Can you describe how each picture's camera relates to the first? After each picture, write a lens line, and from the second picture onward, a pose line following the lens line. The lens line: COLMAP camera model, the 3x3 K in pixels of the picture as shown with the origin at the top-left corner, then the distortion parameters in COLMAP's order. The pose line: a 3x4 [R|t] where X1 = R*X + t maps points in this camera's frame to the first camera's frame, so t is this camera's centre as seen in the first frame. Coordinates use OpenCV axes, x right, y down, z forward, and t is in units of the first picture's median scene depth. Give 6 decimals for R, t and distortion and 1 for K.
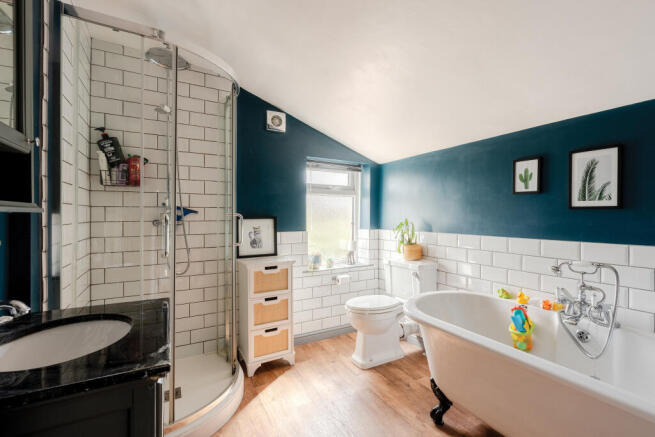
lens RADIAL K [[293.7, 0, 327.5], [0, 293.7, 218.5], [0, 0, 1]] dist [-0.001773, 0.000374]
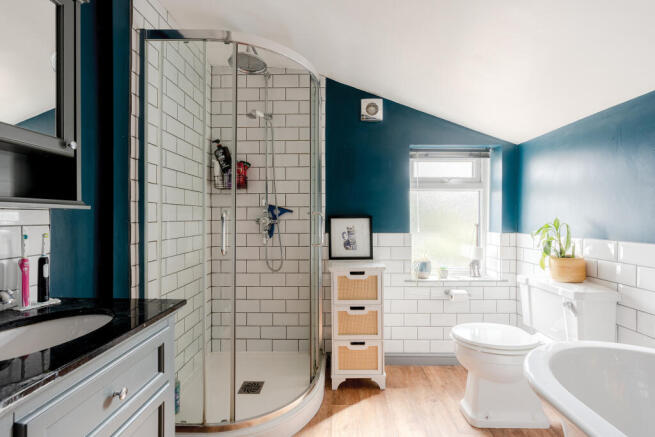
lens RADIAL K [[278.1, 0, 327.5], [0, 278.1, 218.5], [0, 0, 1]] dist [0.000083, 0.000191]
pose [[0.871964, 0.001592, -0.489567, 0.126344], [-0.003639, 0.999988, -0.003231, 0.005181], [0.489556, 0.004599, 0.871960, 0.198558]]
